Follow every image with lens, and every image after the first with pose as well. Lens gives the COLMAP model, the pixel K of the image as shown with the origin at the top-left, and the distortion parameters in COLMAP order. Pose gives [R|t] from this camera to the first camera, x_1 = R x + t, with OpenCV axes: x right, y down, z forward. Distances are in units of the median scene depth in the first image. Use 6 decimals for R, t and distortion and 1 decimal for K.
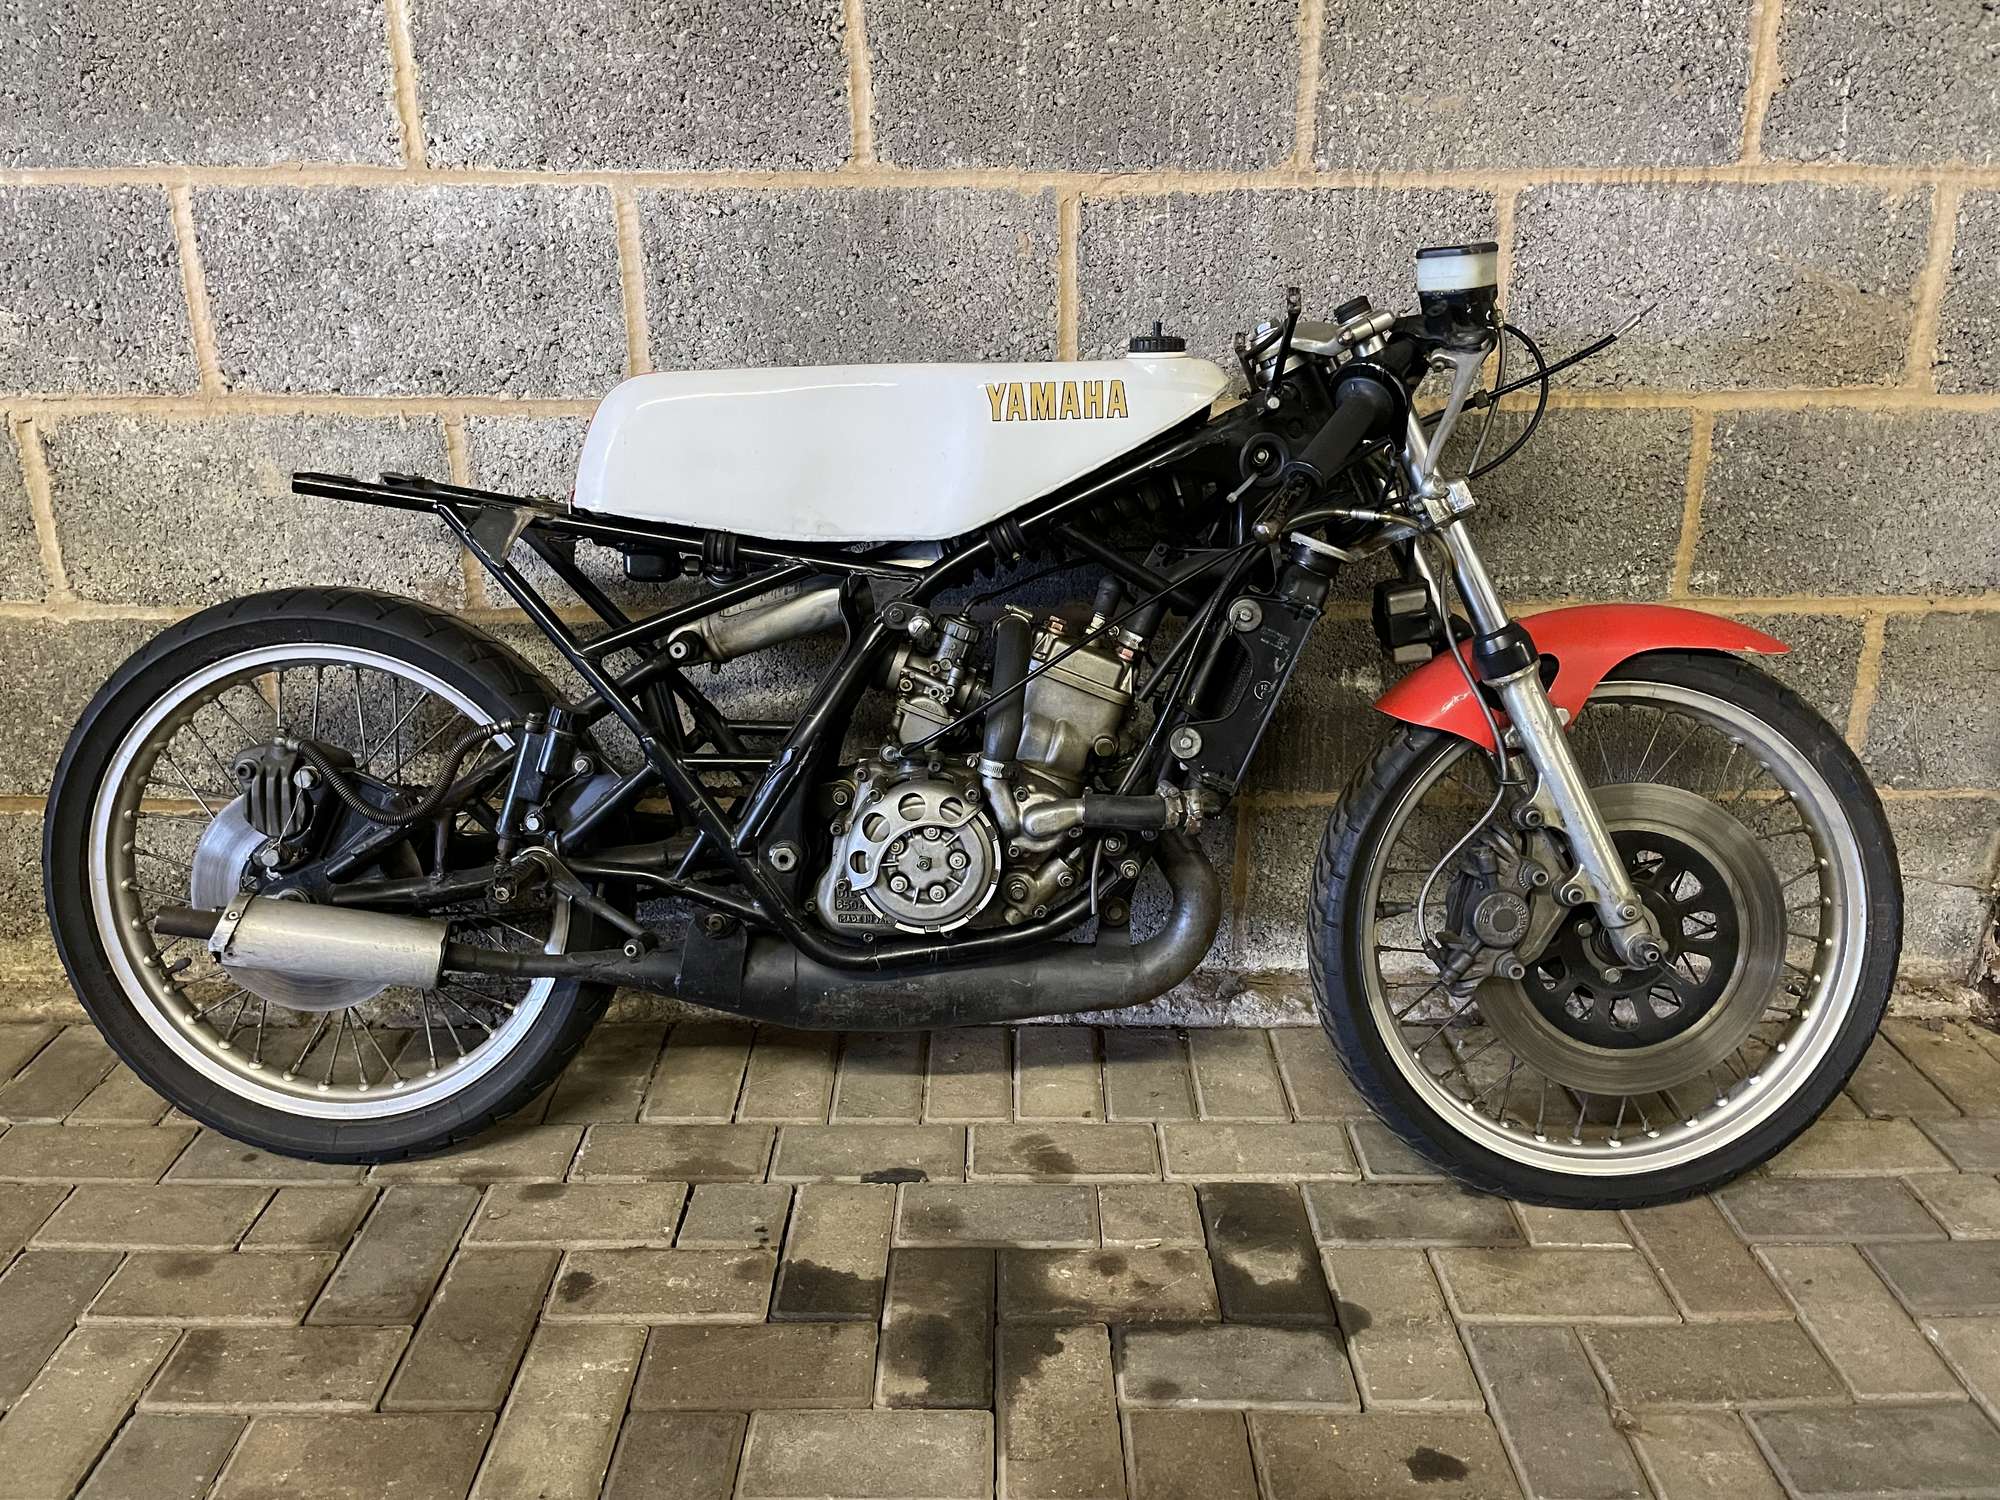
lens RADIAL K [[1548.0, 0, 1004.3], [0, 1548.0, 726.3], [0, 0, 1]] dist [0.090551, -0.128670]
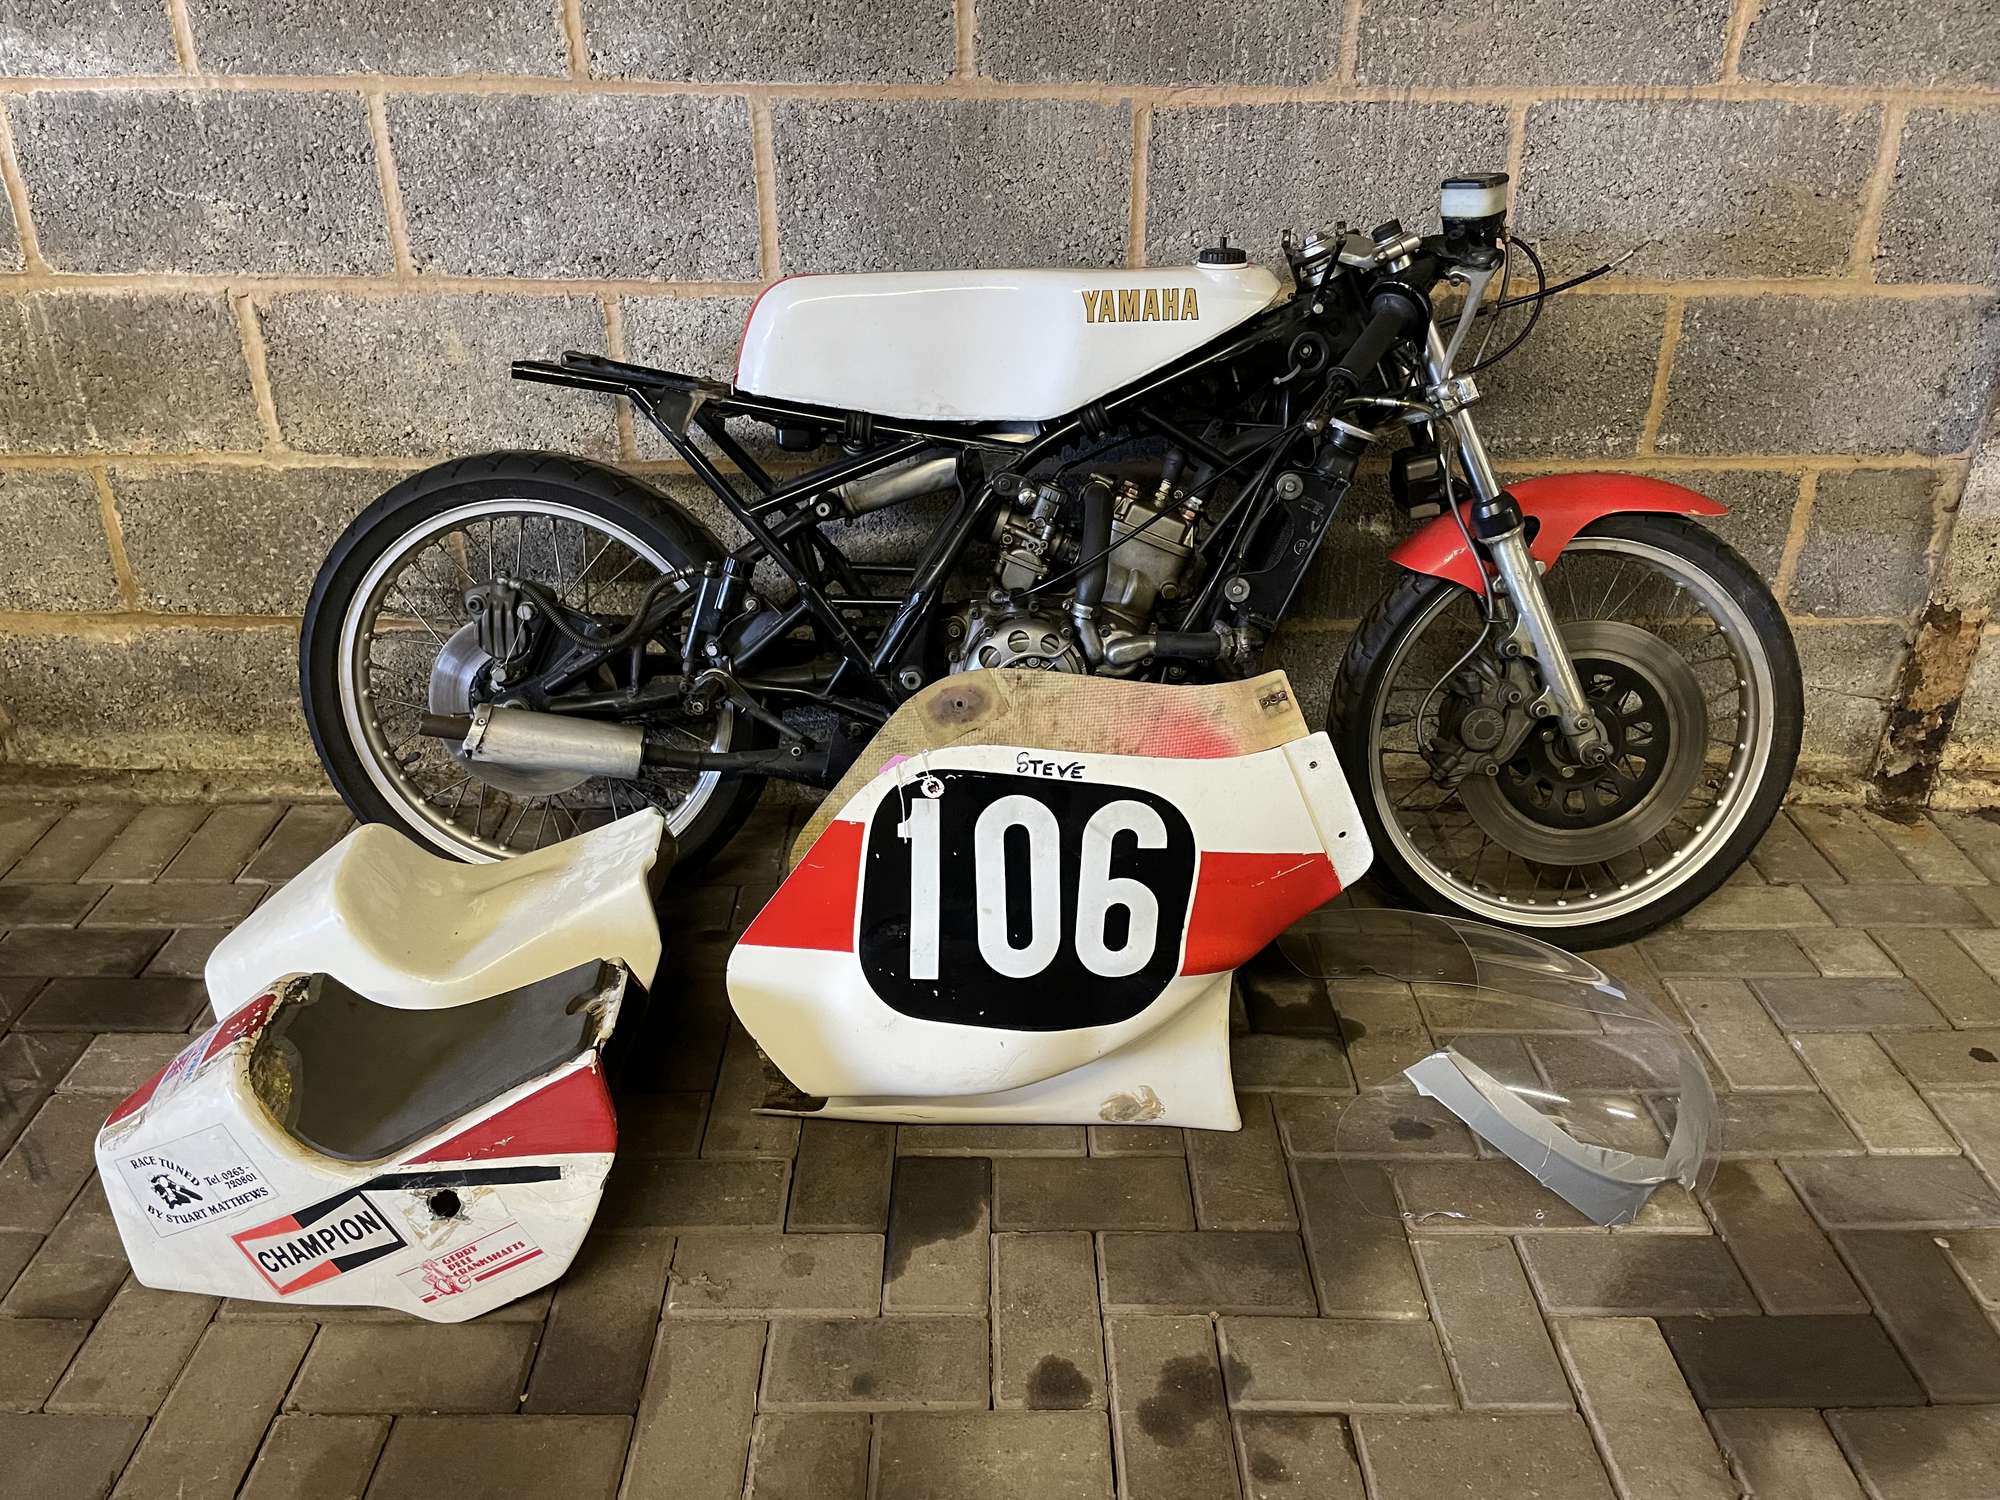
lens RADIAL K [[1548.0, 0, 1002.1], [0, 1548.0, 737.5], [0, 0, 1]] dist [0.090551, -0.128670]
pose [[0.999945, 0.004163, 0.009615, -0.074444], [-0.005521, 0.989295, 0.145823, -0.047127], [-0.008905, -0.145868, 0.989264, -0.223017]]
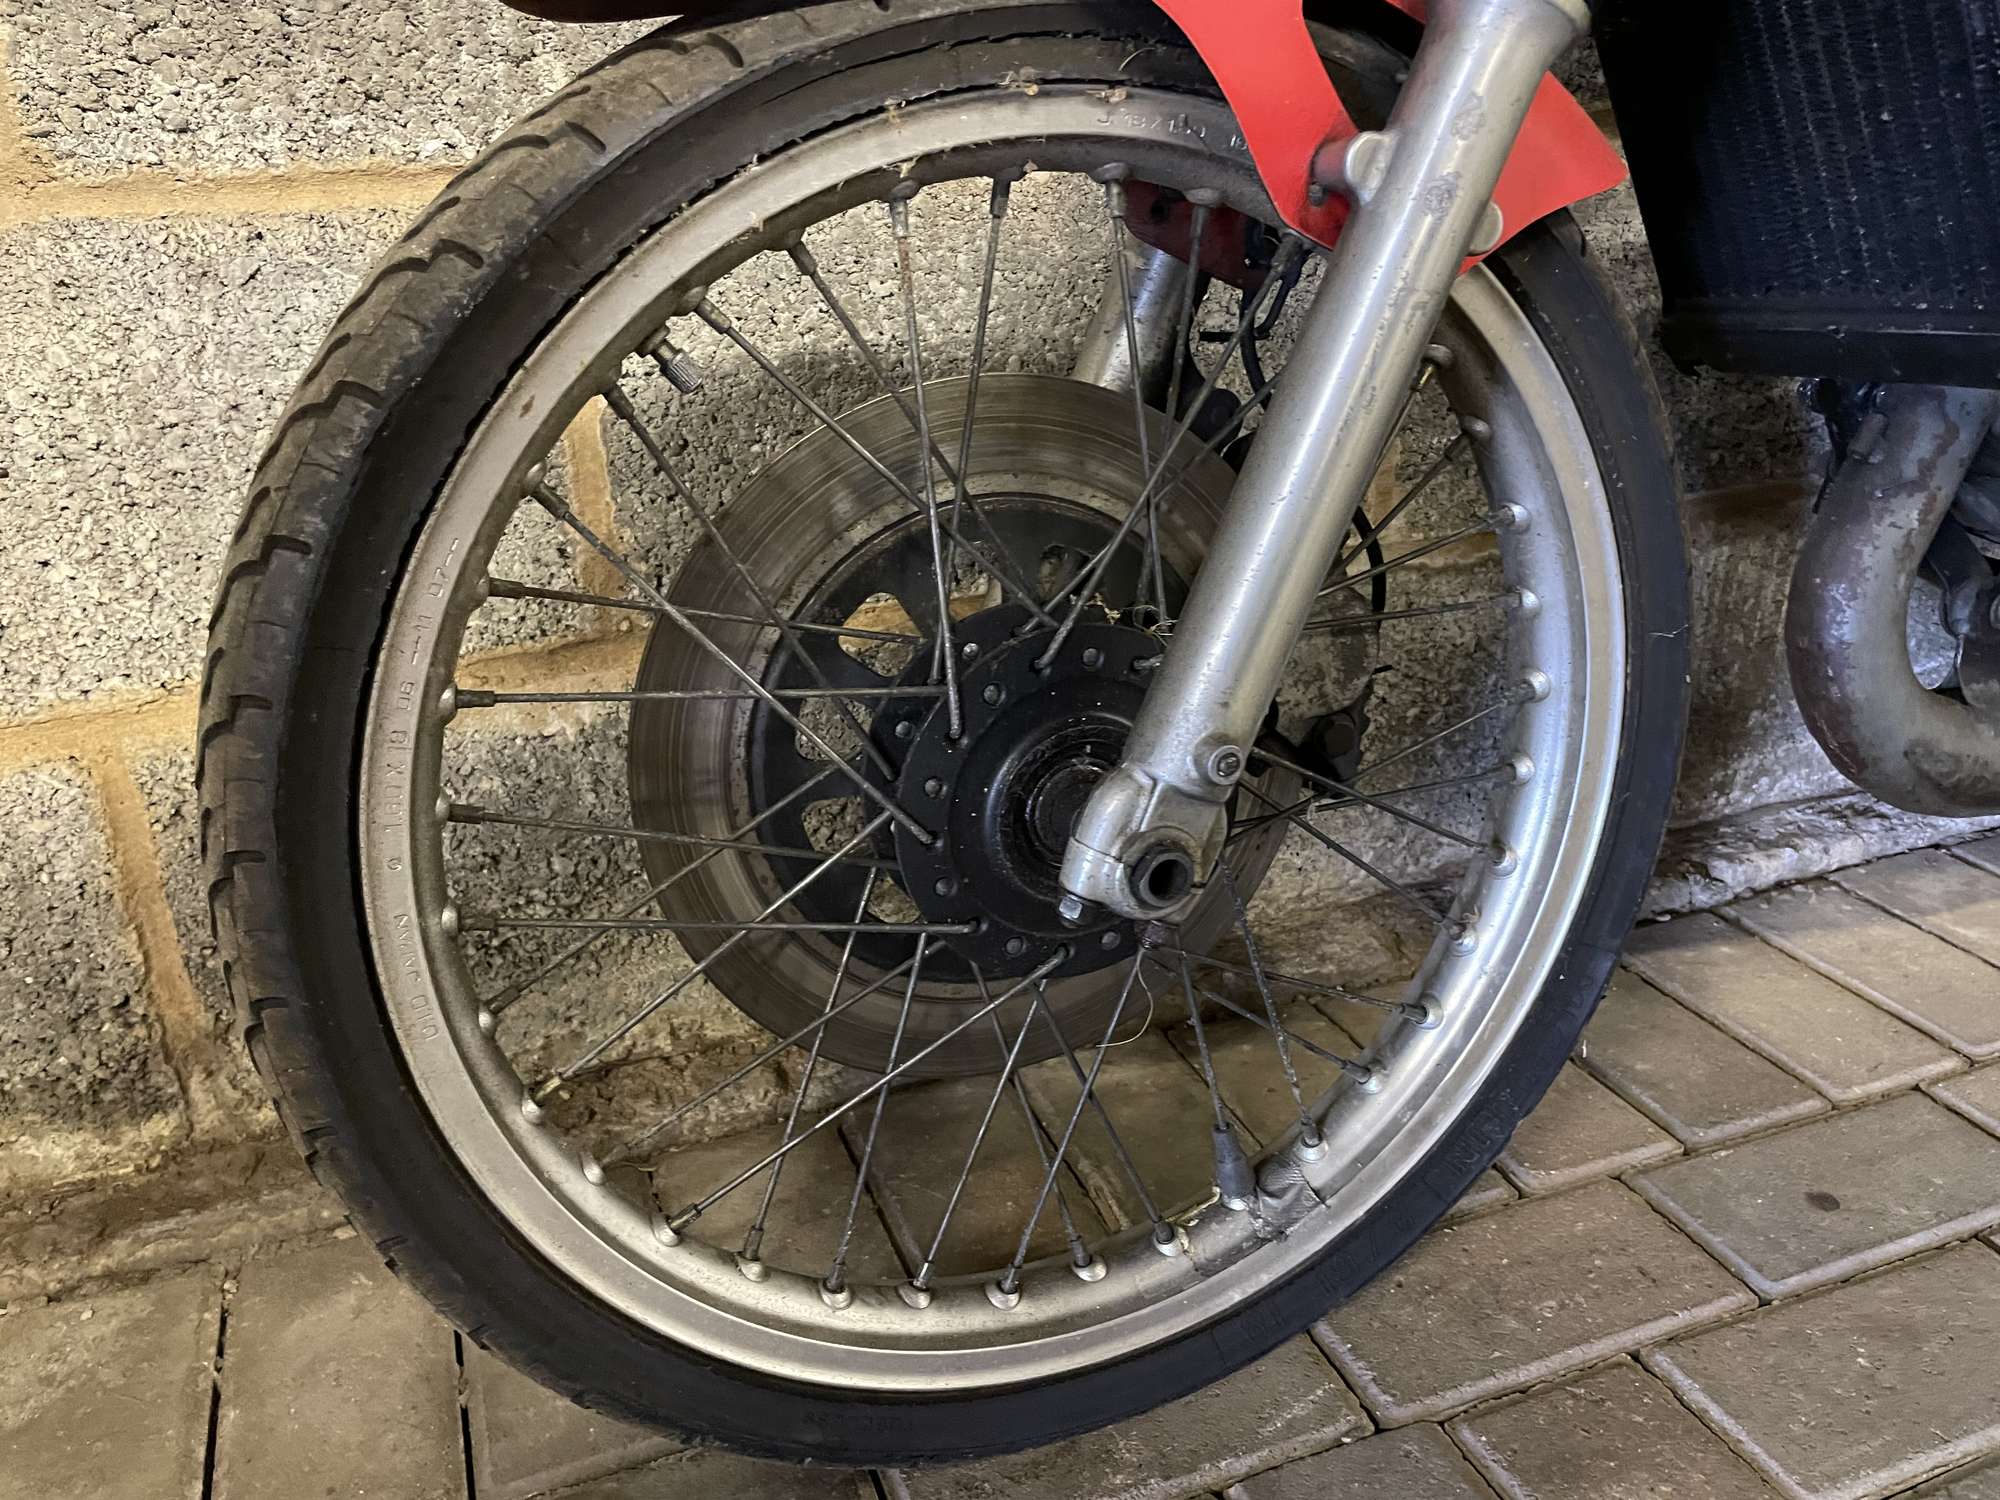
lens RADIAL K [[1548.0, 0, 971.9], [0, 1548.0, 764.1], [0, 0, 1]] dist [0.090551, -0.128670]
pose [[0.937657, -0.166410, 0.305136, -0.875293], [0.151785, 0.985844, 0.071219, 0.072252], [-0.312668, -0.020464, 0.949642, 0.650706]]
